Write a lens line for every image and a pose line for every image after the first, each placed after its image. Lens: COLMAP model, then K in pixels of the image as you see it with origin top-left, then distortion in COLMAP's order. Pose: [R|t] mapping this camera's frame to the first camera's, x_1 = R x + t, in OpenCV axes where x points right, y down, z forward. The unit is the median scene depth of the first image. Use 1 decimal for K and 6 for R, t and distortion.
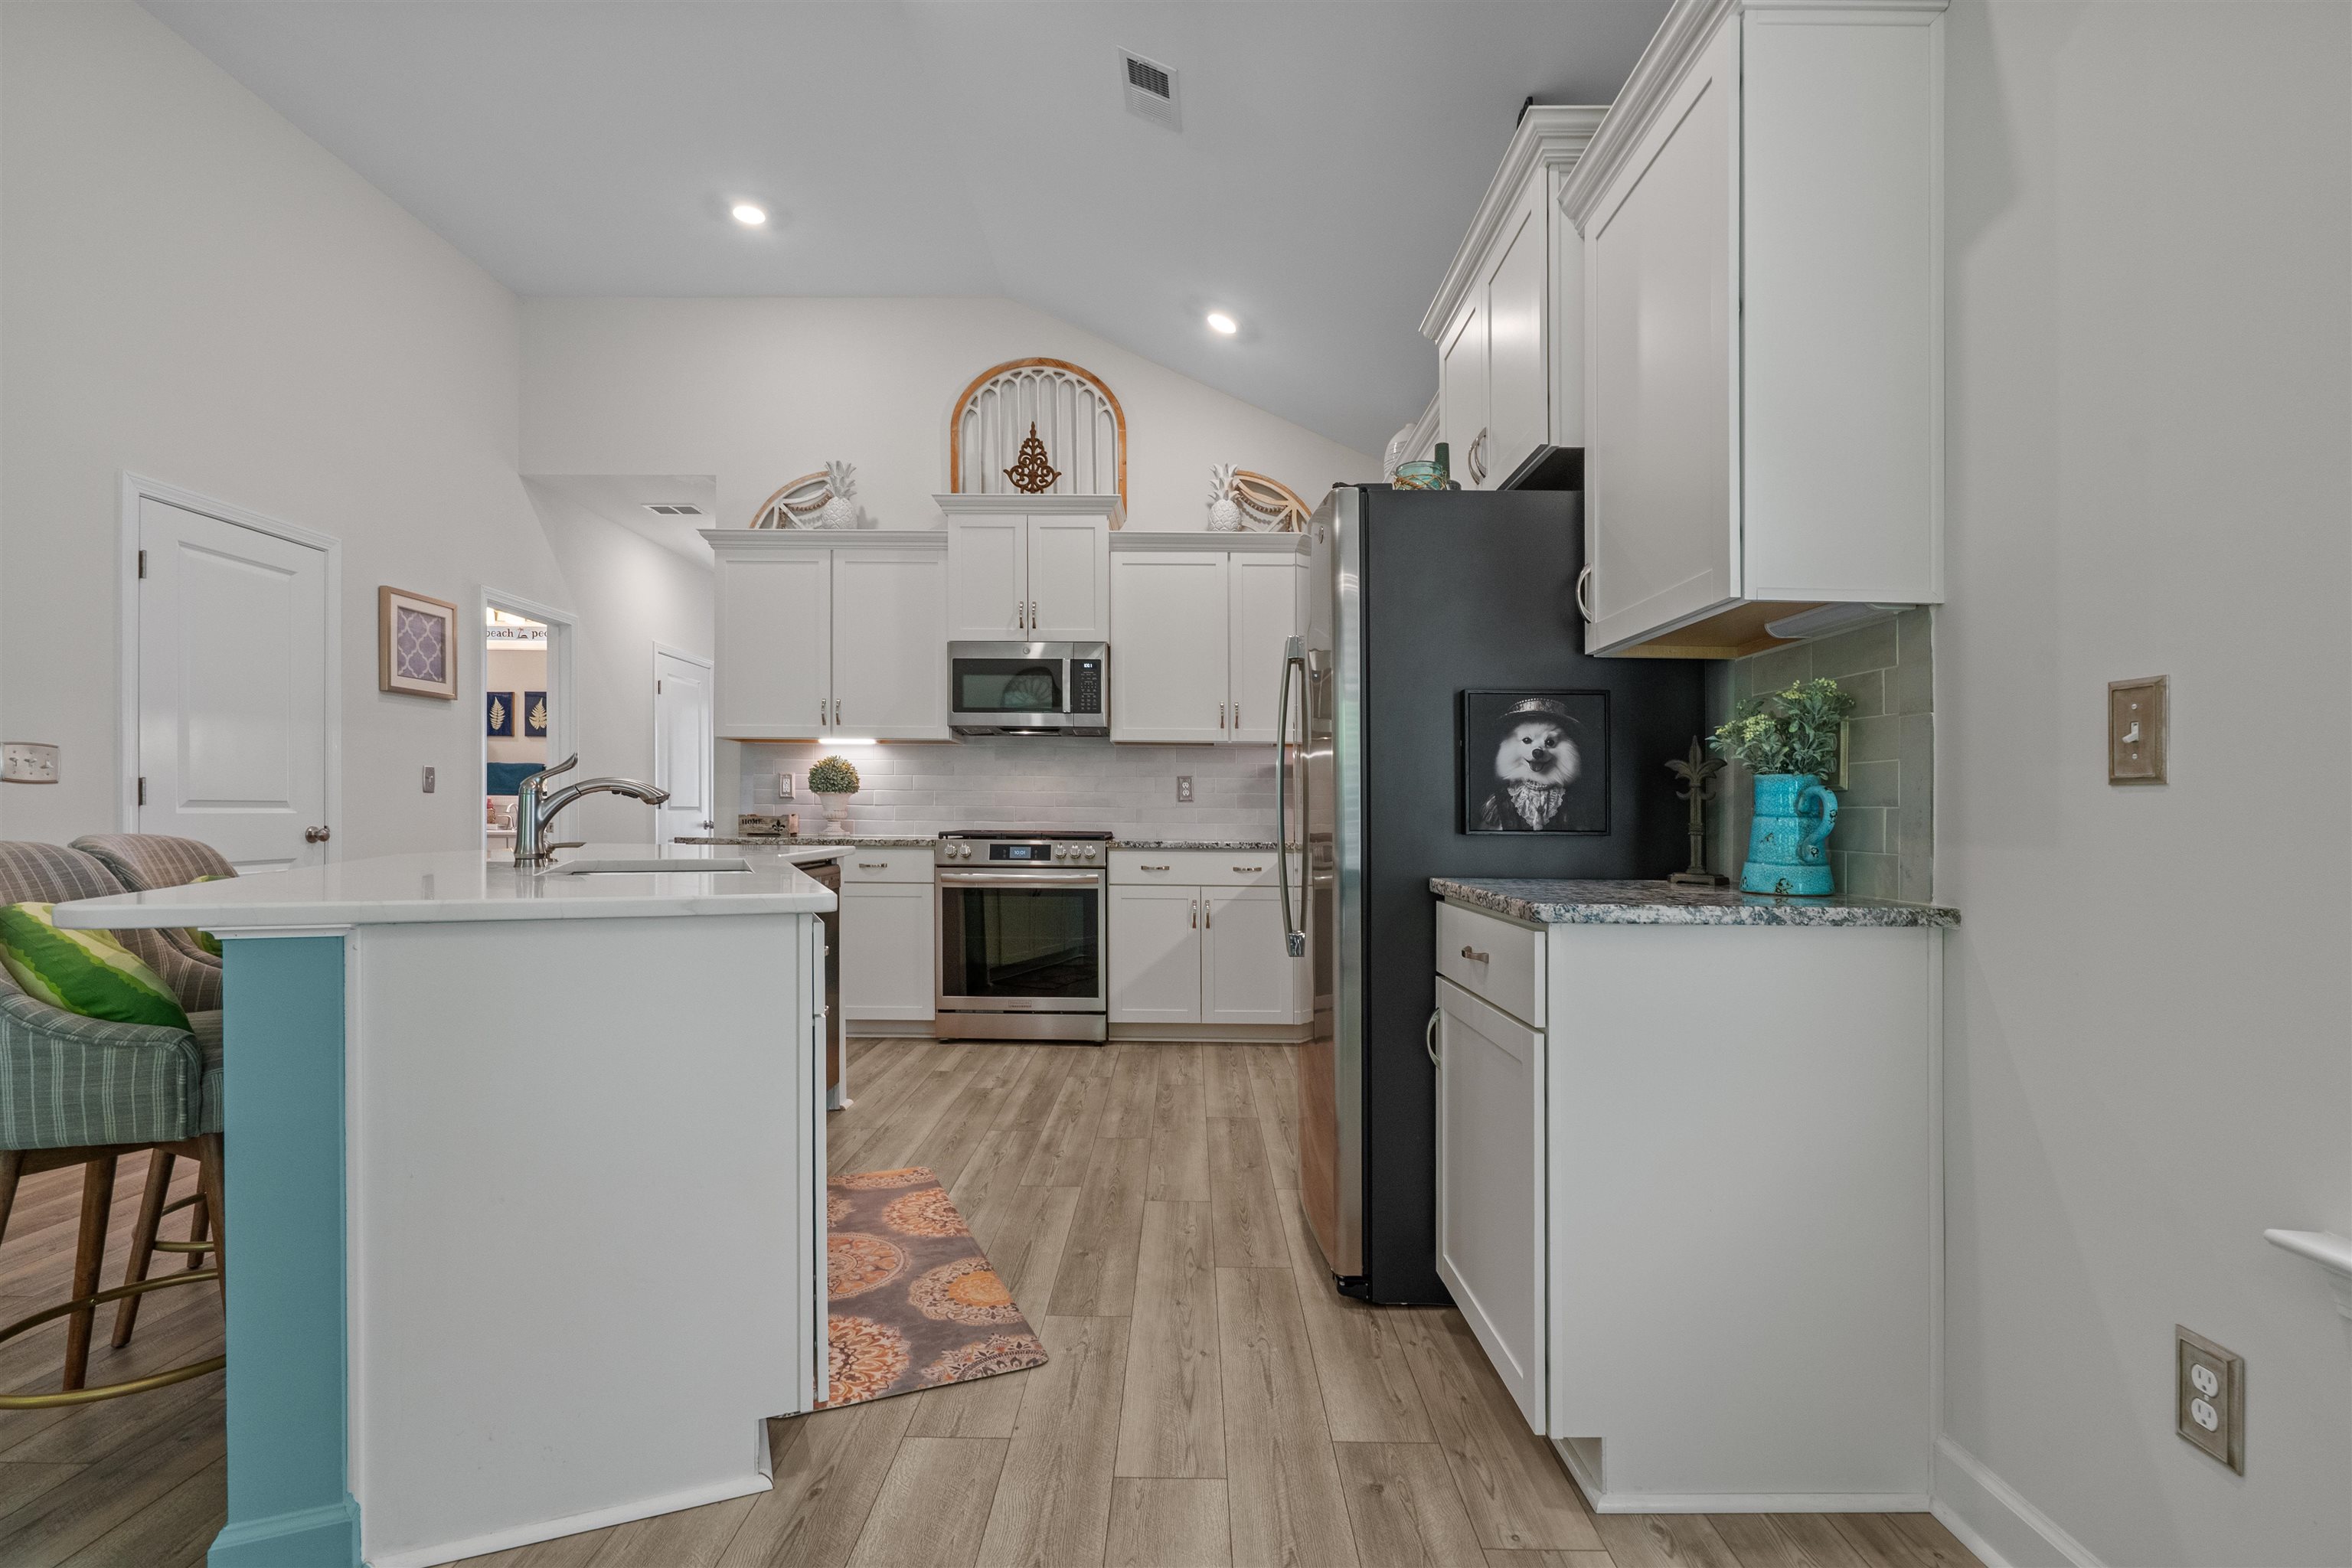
lens RADIAL K [[1079.5, 0, 1162.8], [0, 1079.5, 813.9], [0, 0, 1]] dist [-0.003603, -0.000450]
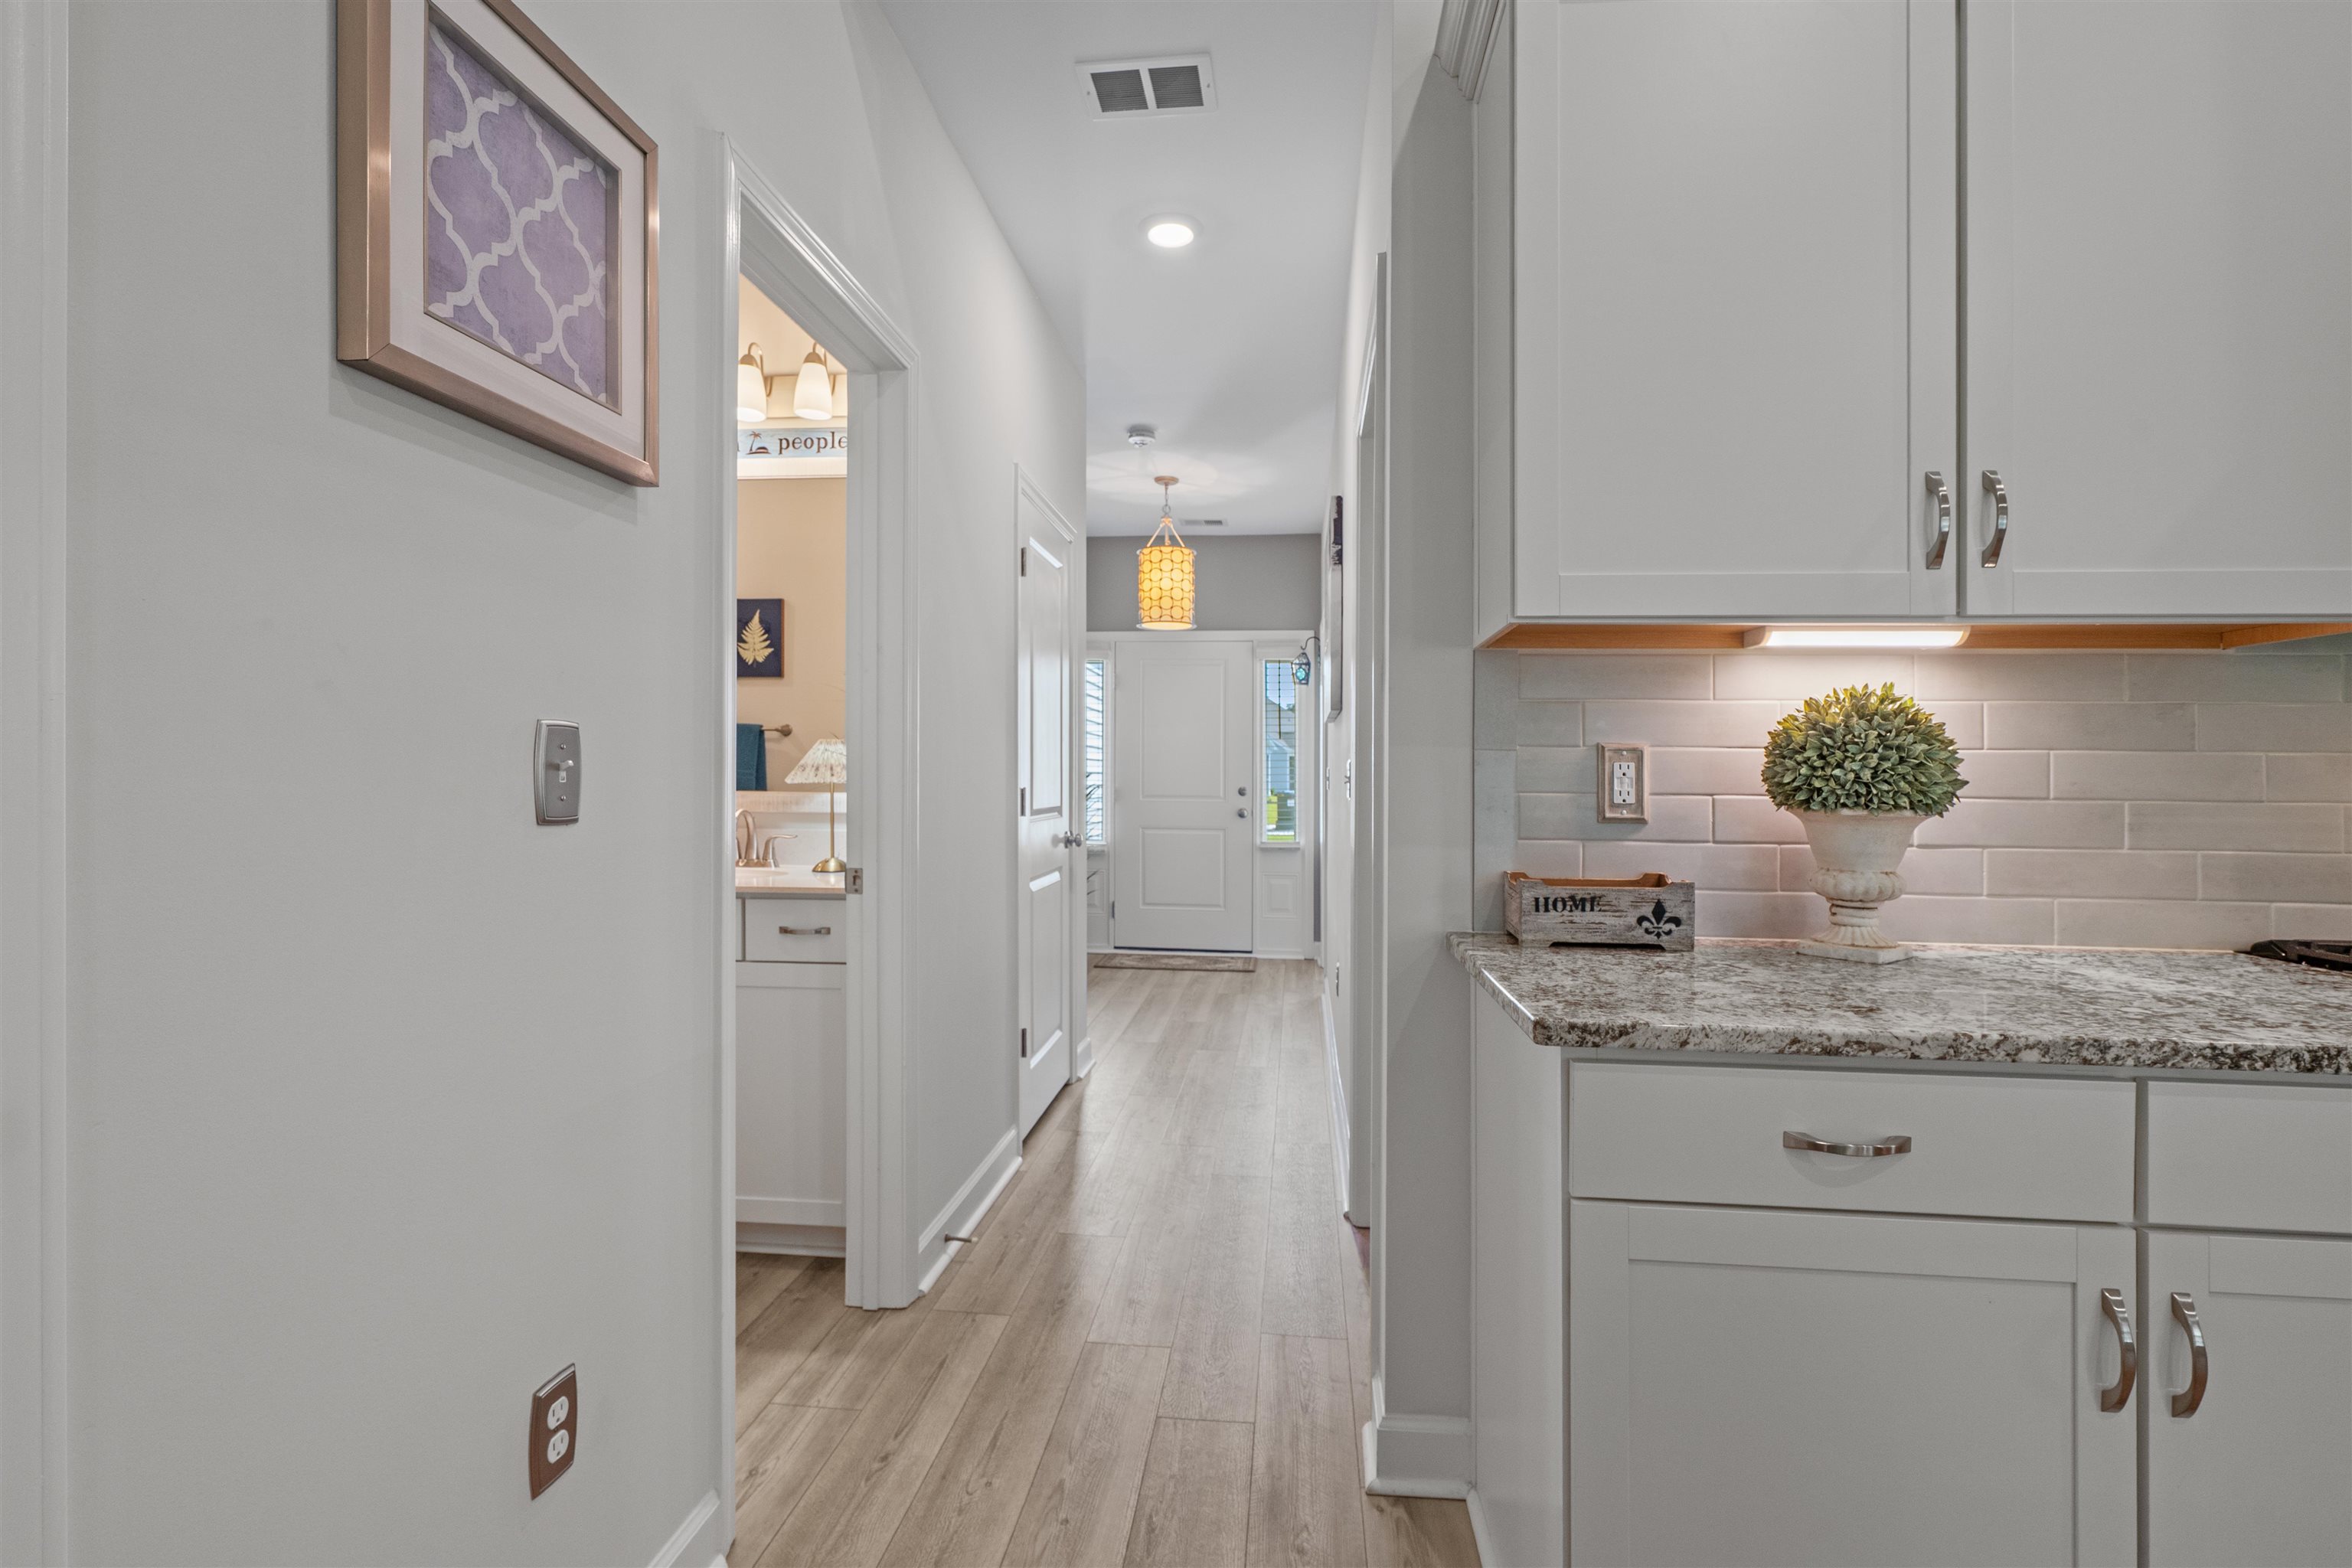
lens RADIAL K [[1084.3, 0, 1178.7], [0, 1084.3, 765.5], [0, 0, 1]] dist [-0.003126, 0.000574]
pose [[0.996111, -0.000378, -0.088109, -0.489843], [-0.000646, 0.999933, -0.011587, -0.029878], [0.088108, 0.011599, 0.996043, 0.724917]]
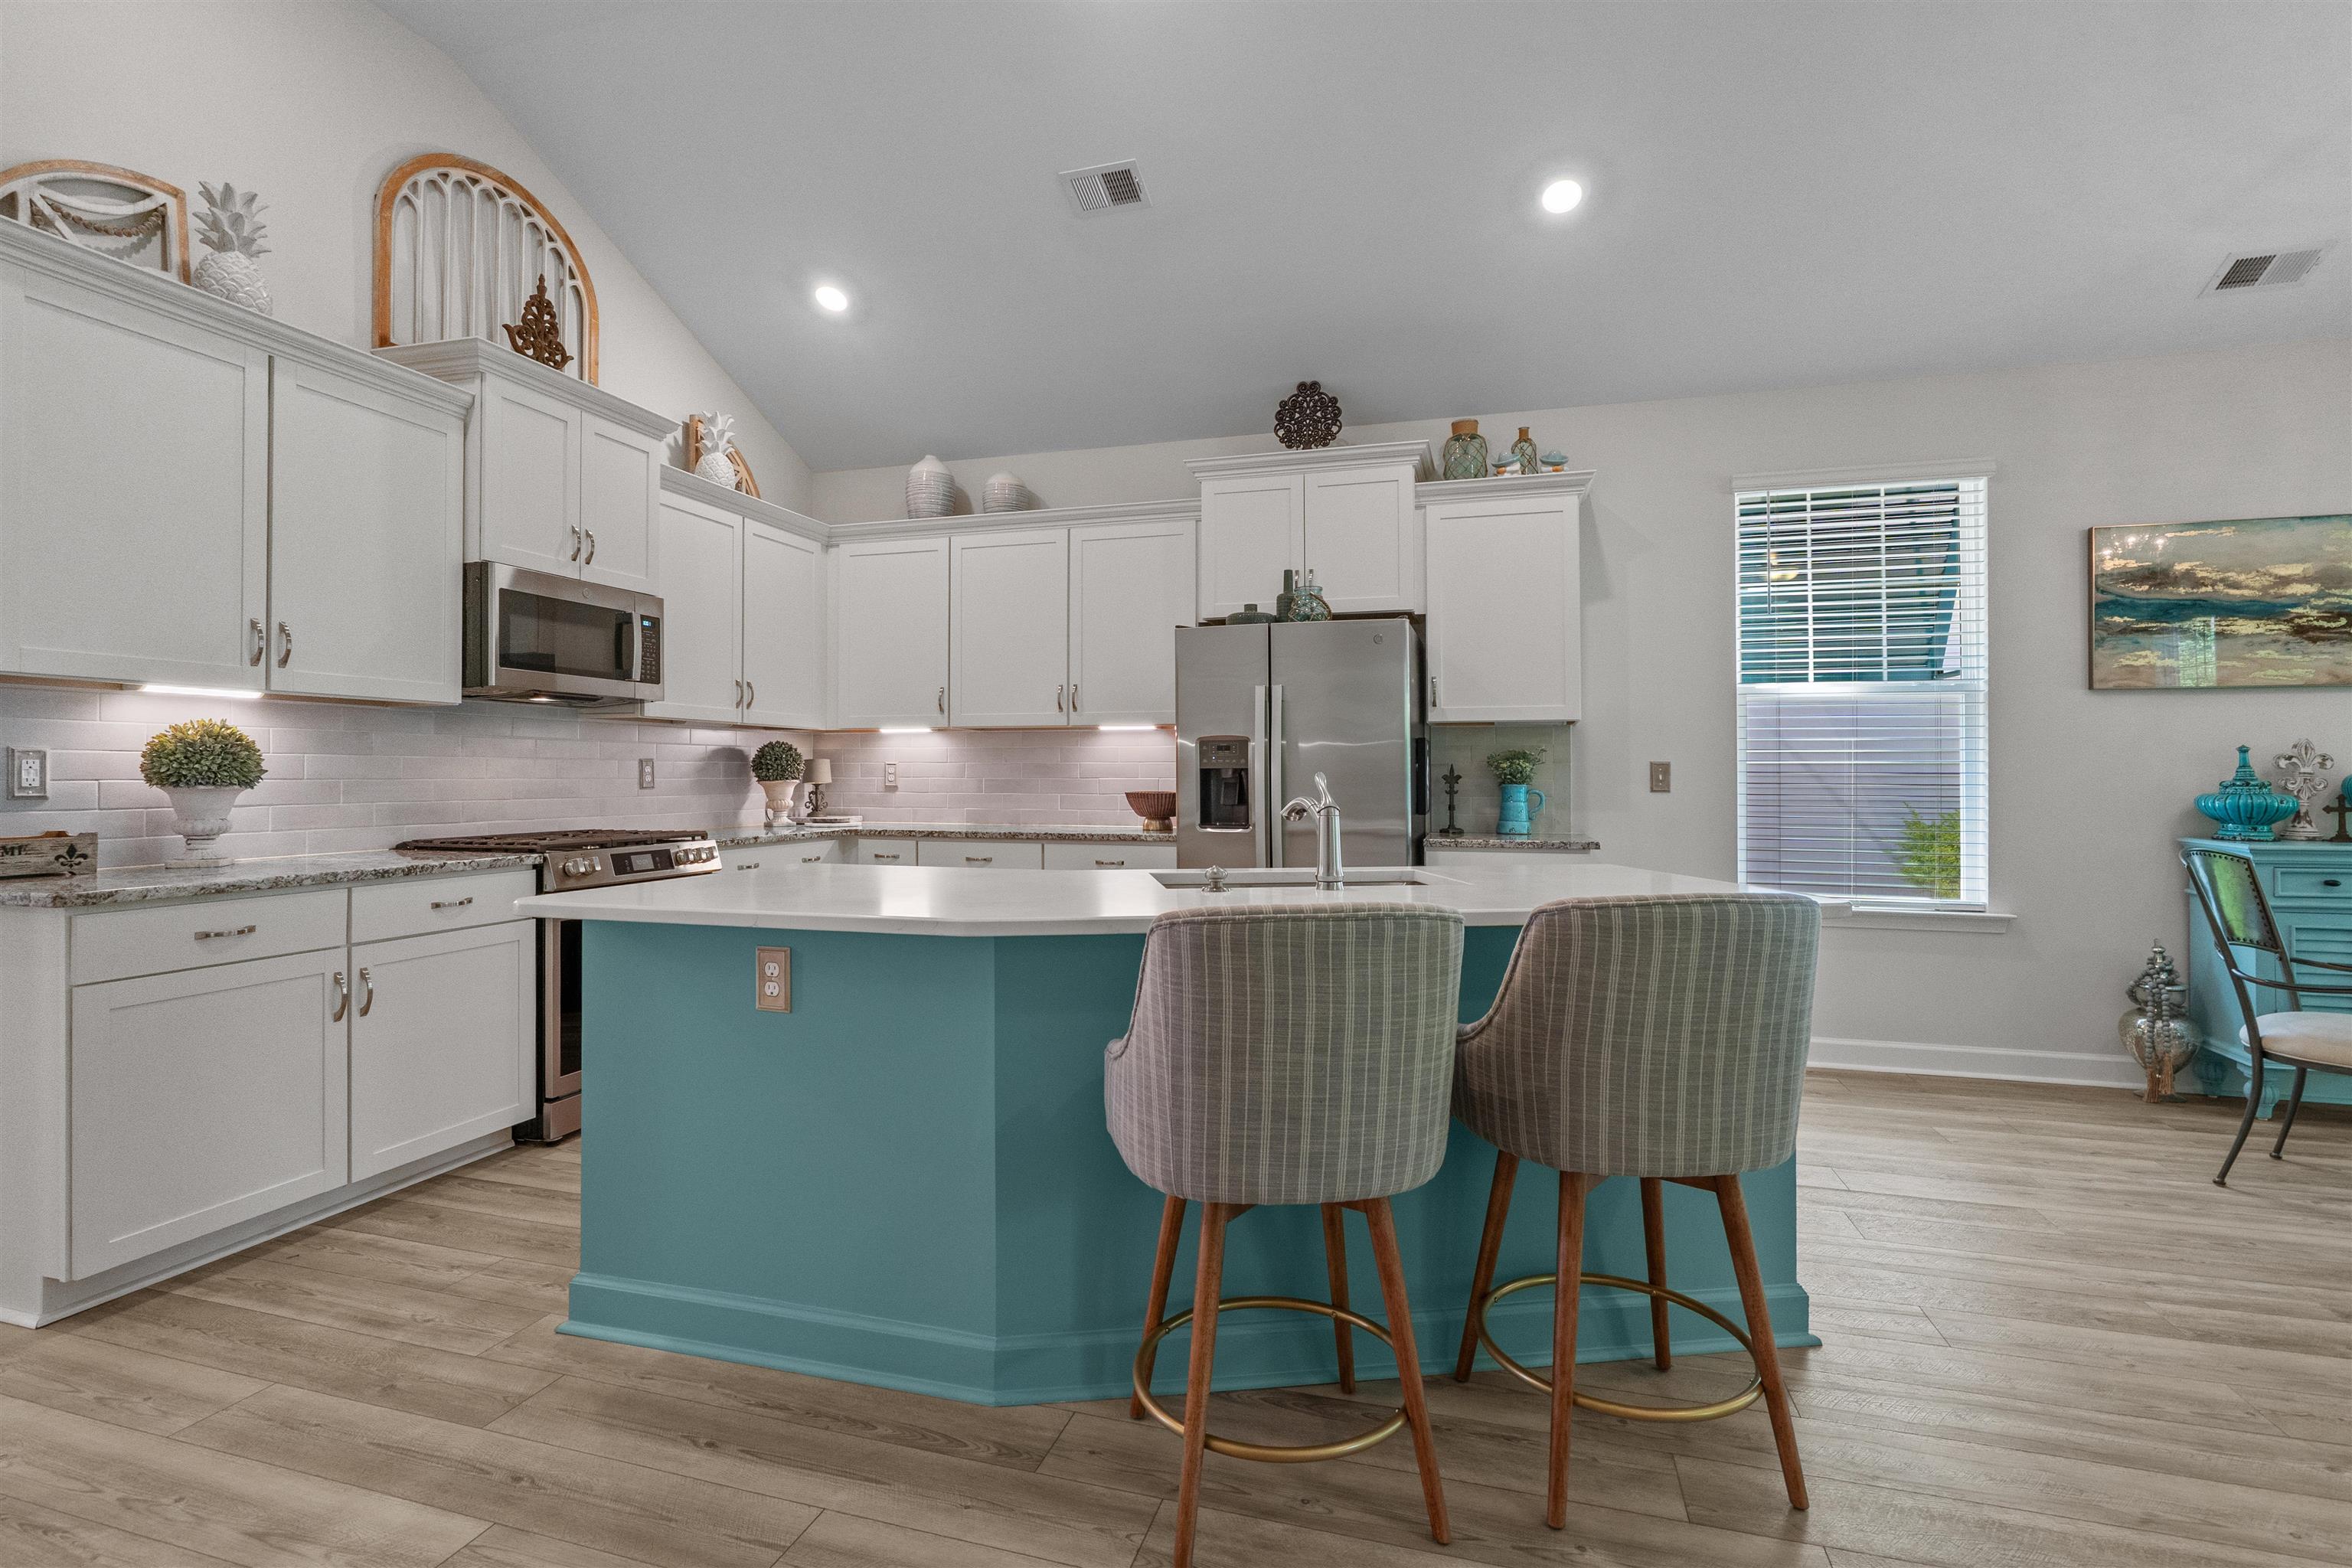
lens RADIAL K [[1084.3, 0, 1178.7], [0, 1084.3, 765.5], [0, 0, 1]] dist [-0.003126, 0.000574]
pose [[0.266494, 0.000108, 0.963837, -0.736613], [0.003212, 0.999994, -0.001000, -0.029737], [-0.963831, 0.003362, 0.266492, 0.403383]]
